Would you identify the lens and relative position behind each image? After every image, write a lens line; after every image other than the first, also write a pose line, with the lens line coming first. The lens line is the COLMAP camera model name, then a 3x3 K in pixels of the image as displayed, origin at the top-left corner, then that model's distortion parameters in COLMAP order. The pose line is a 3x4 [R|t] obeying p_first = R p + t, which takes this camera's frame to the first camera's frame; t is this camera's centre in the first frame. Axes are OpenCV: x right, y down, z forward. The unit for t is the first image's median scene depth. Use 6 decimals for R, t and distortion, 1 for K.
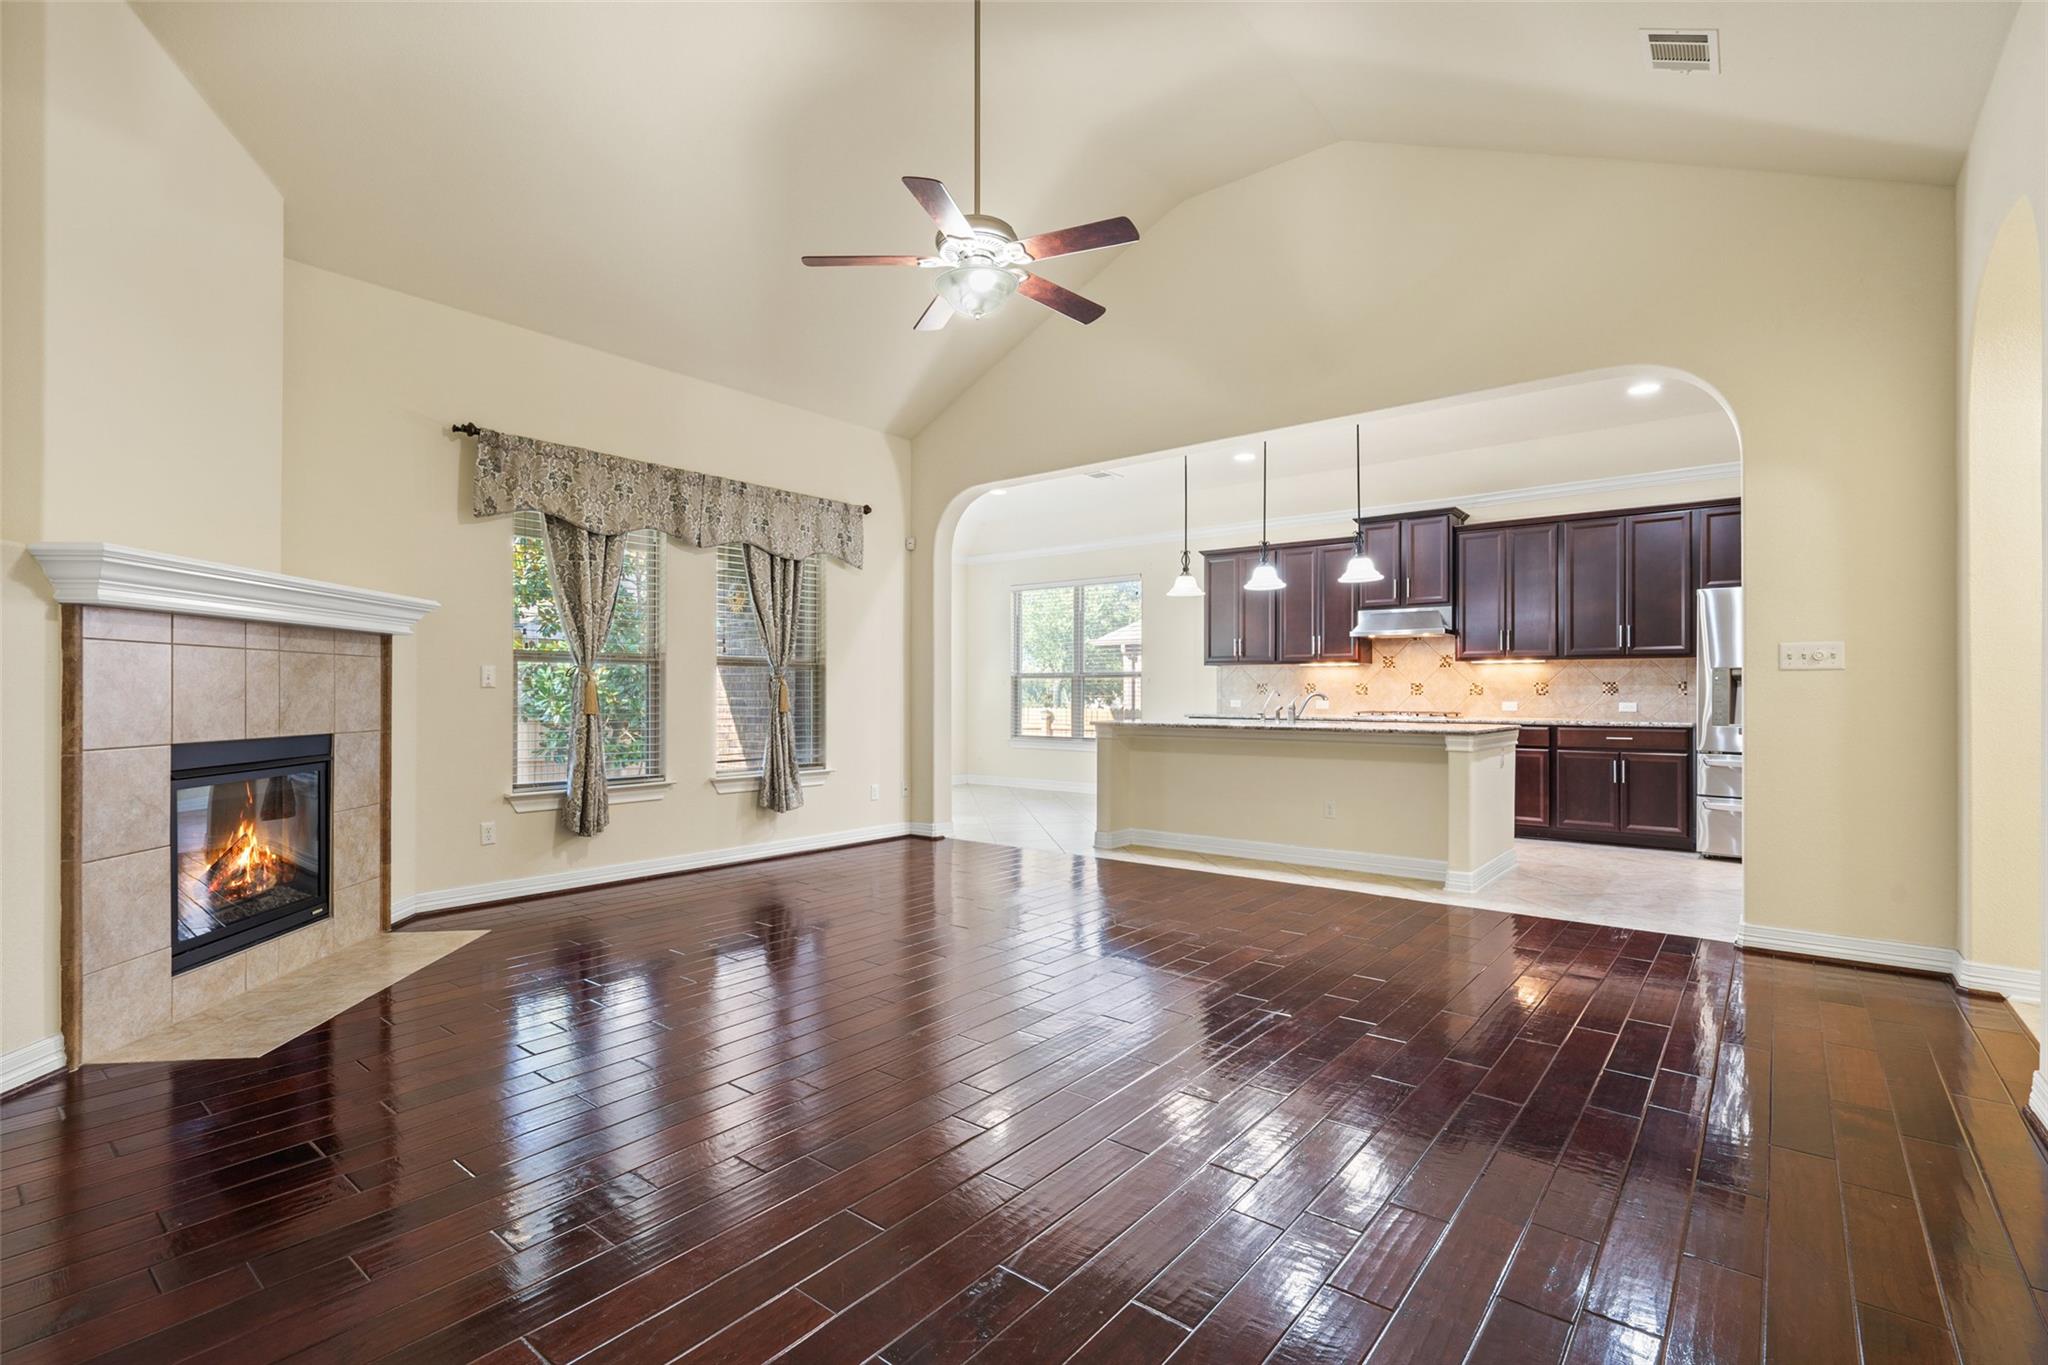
lens RADIAL K [[938.9, 0, 1021.0], [0, 938.9, 686.0], [0, 0, 1]] dist [-0.004582, 0.003512]
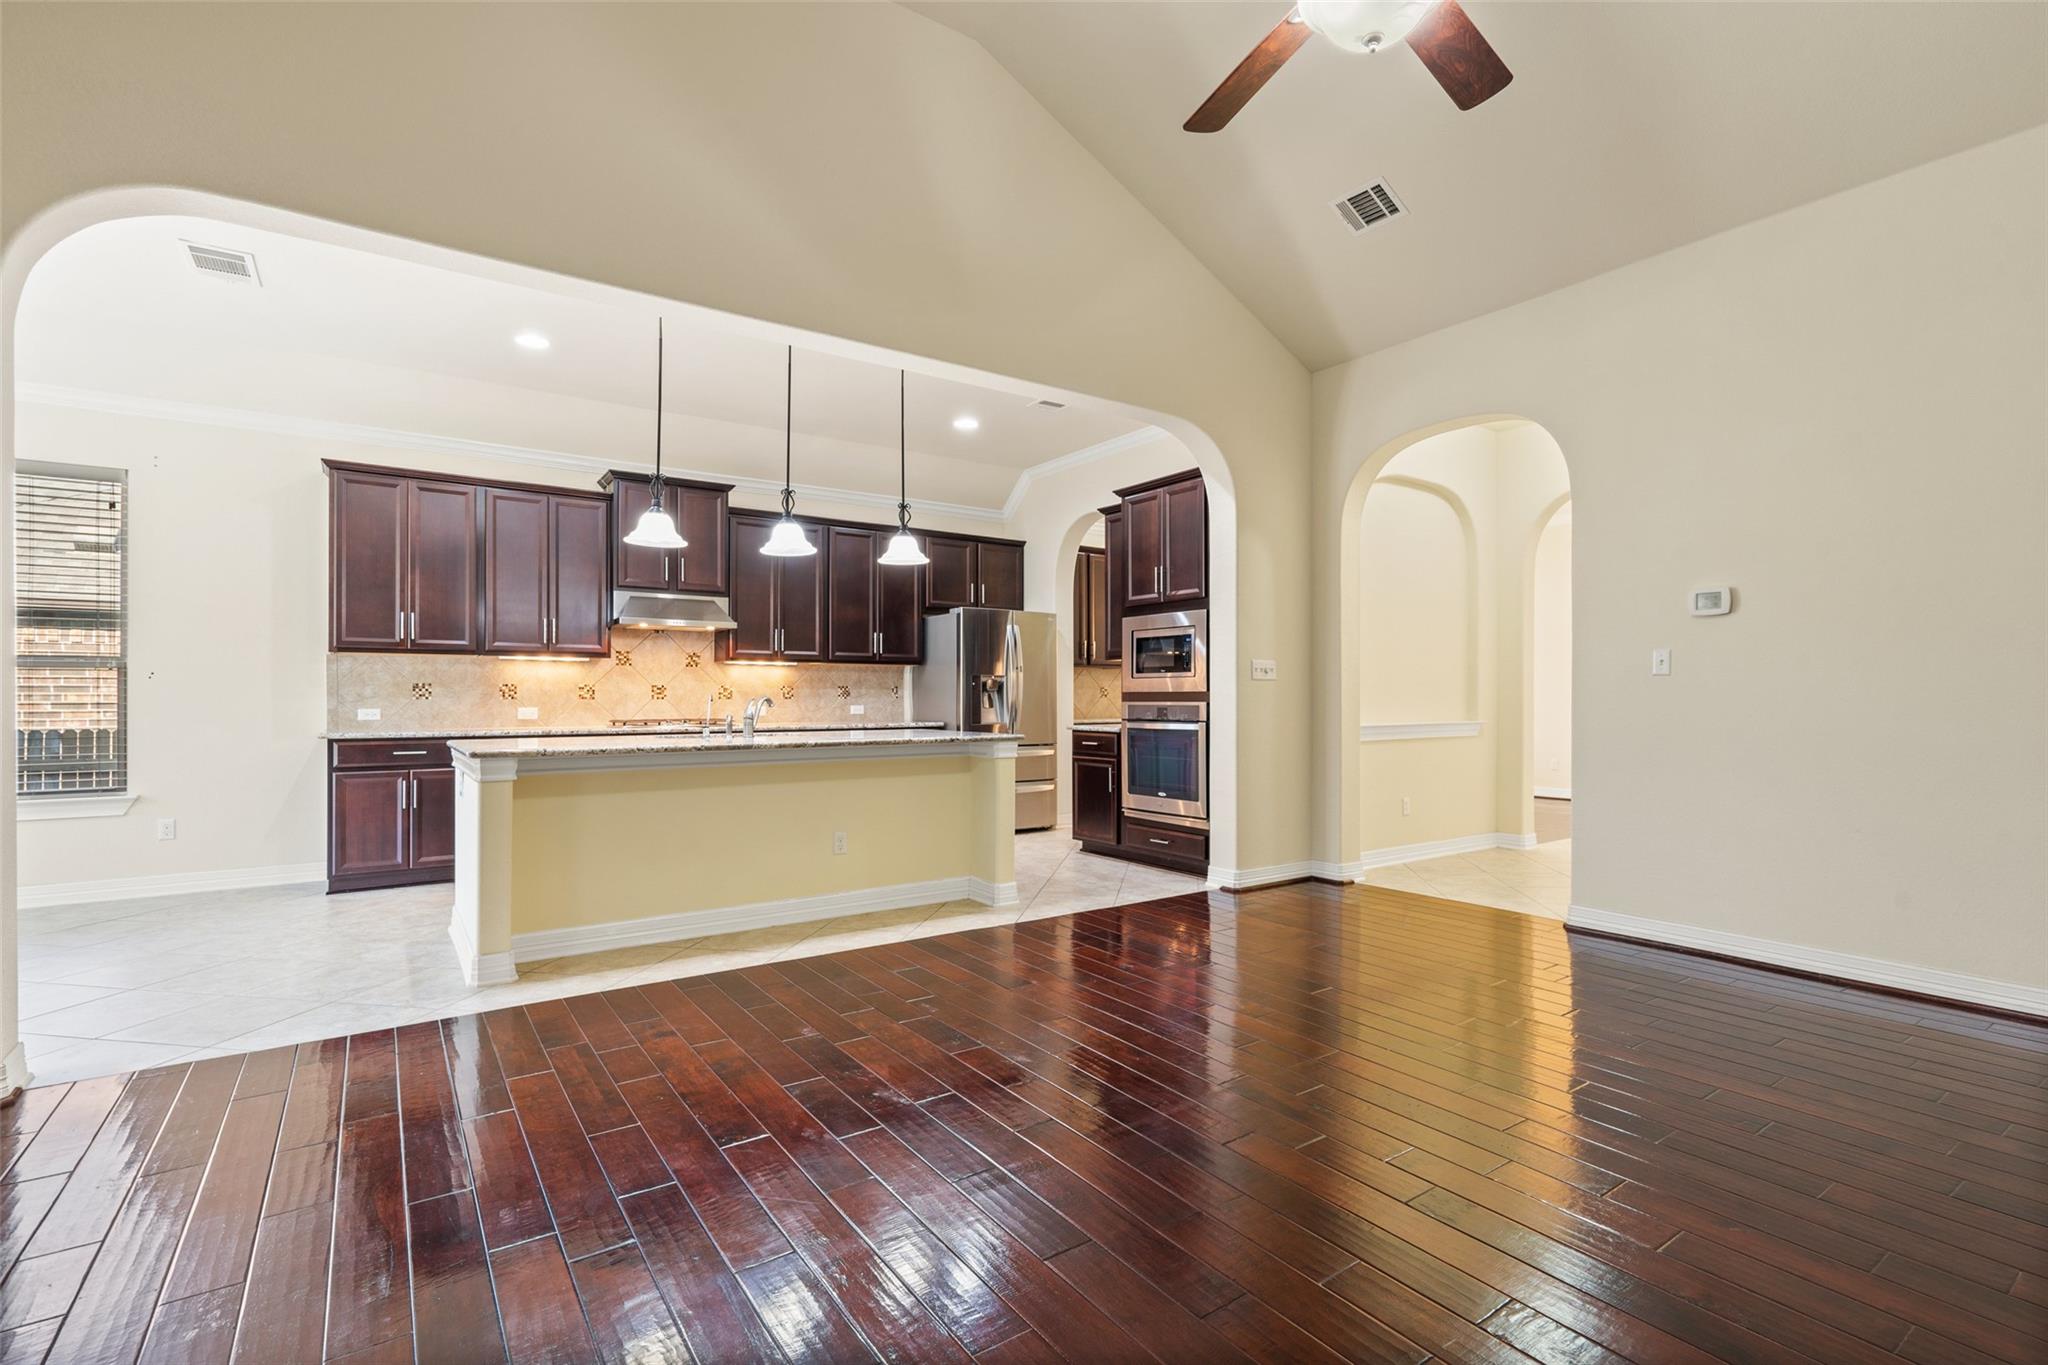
lens RADIAL K [[938.9, 0, 1026.9], [0, 938.9, 693.7], [0, 0, 1]] dist [-0.004582, 0.003512]
pose [[0.276911, 0.001717, 0.960894, -0.310131], [-0.006532, 0.999979, 0.000095, 0.002827], [-0.960873, -0.006303, 0.276916, 0.494694]]
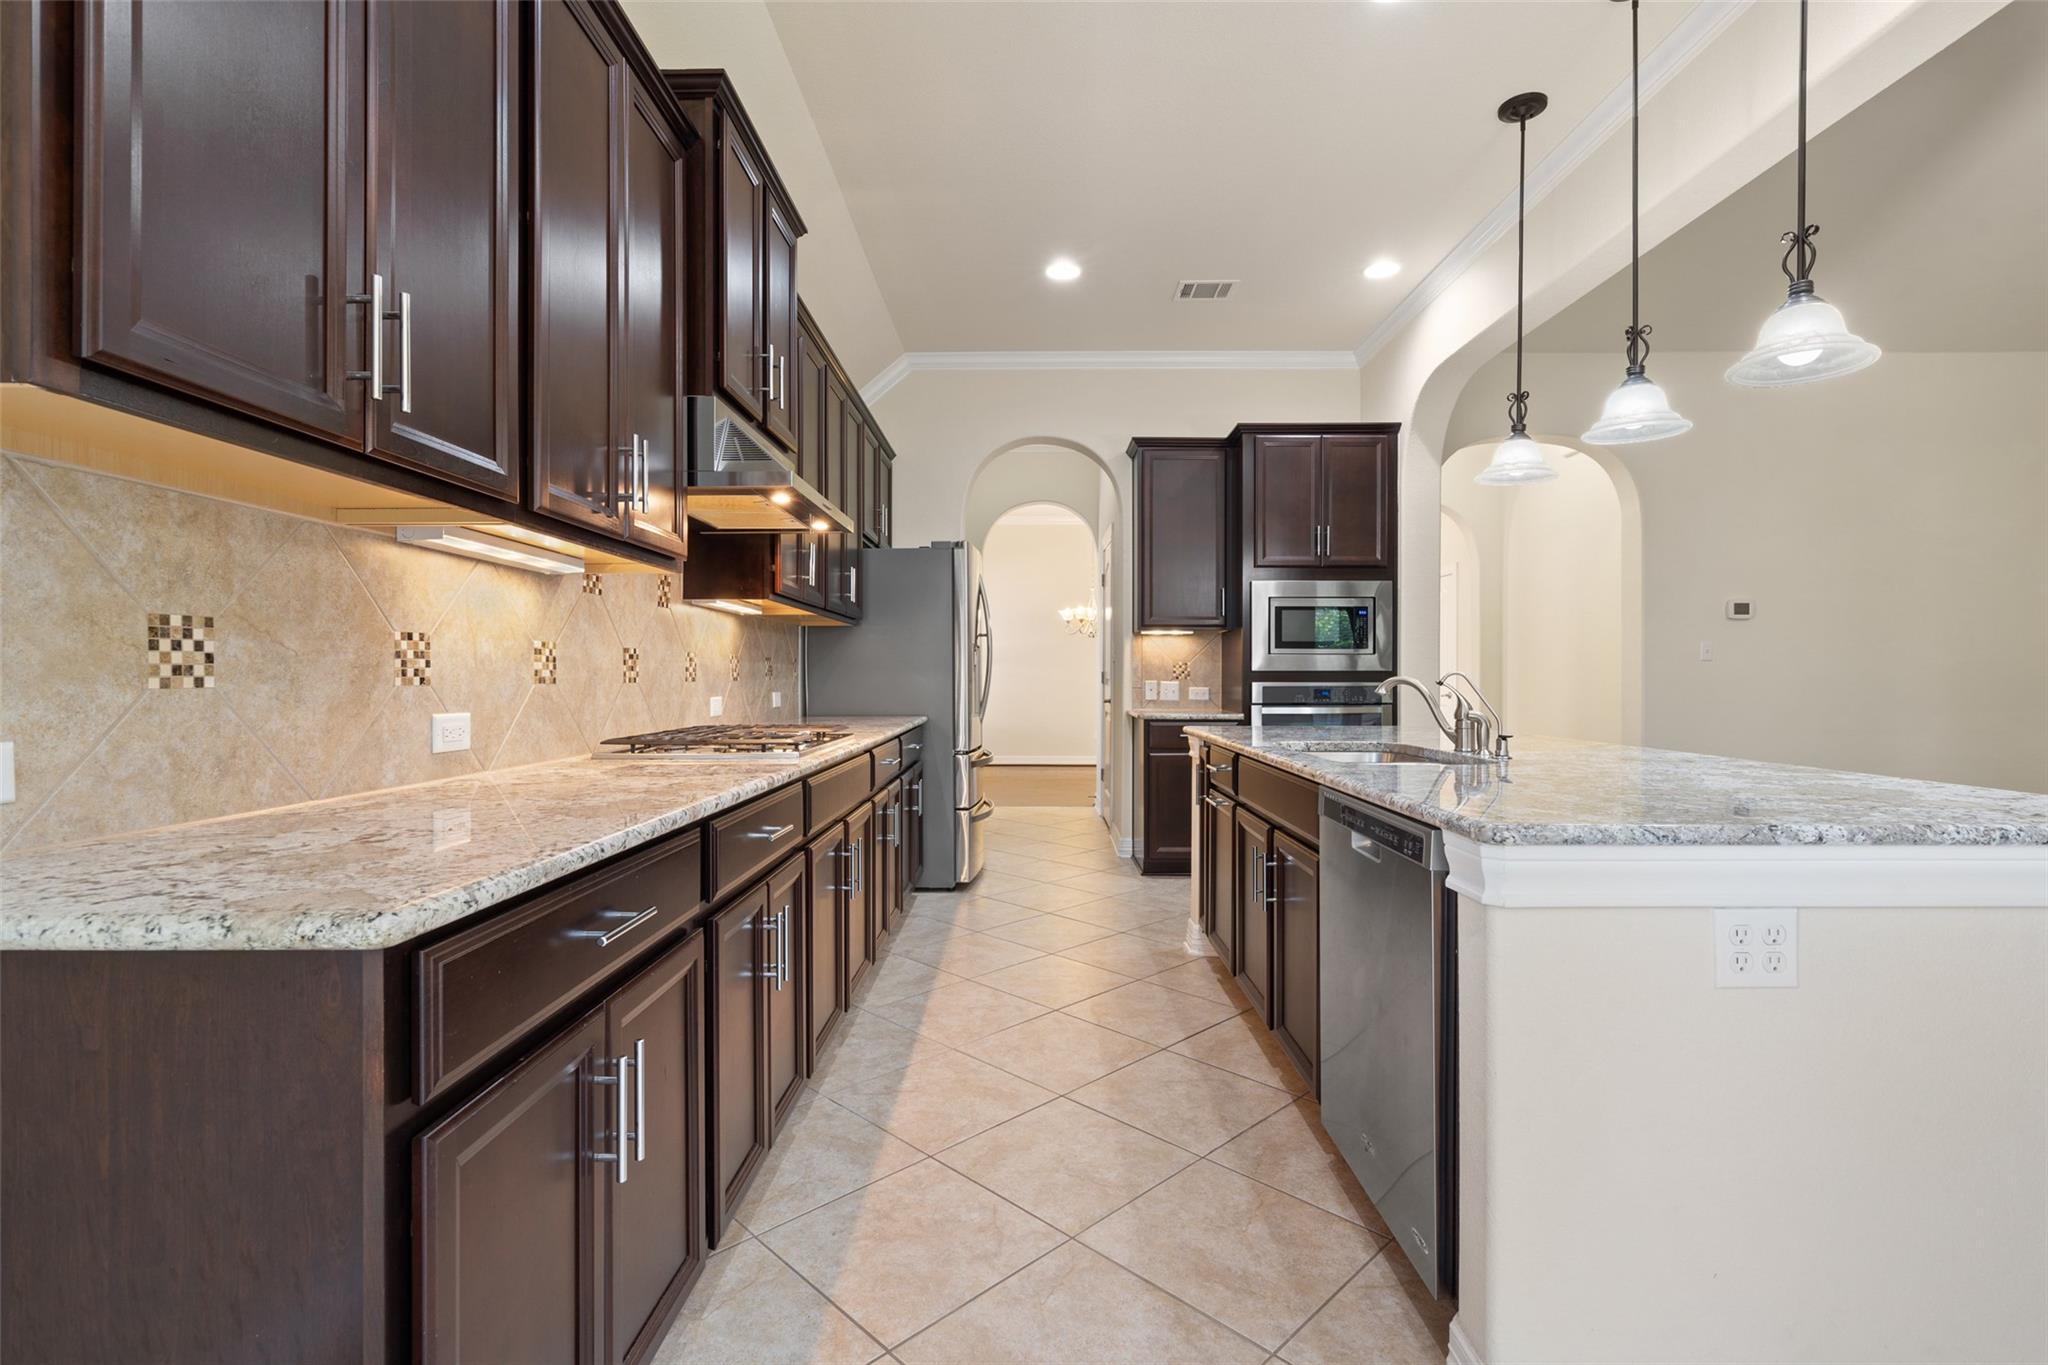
lens RADIAL K [[938.9, 0, 1019.8], [0, 938.9, 681.0], [0, 0, 1]] dist [-0.004582, 0.003512]
pose [[-0.623739, -0.005078, 0.781616, 0.079216], [-0.006485, 0.999978, 0.001322, 0.008346], [-0.781606, -0.004245, -0.623758, 1.192286]]
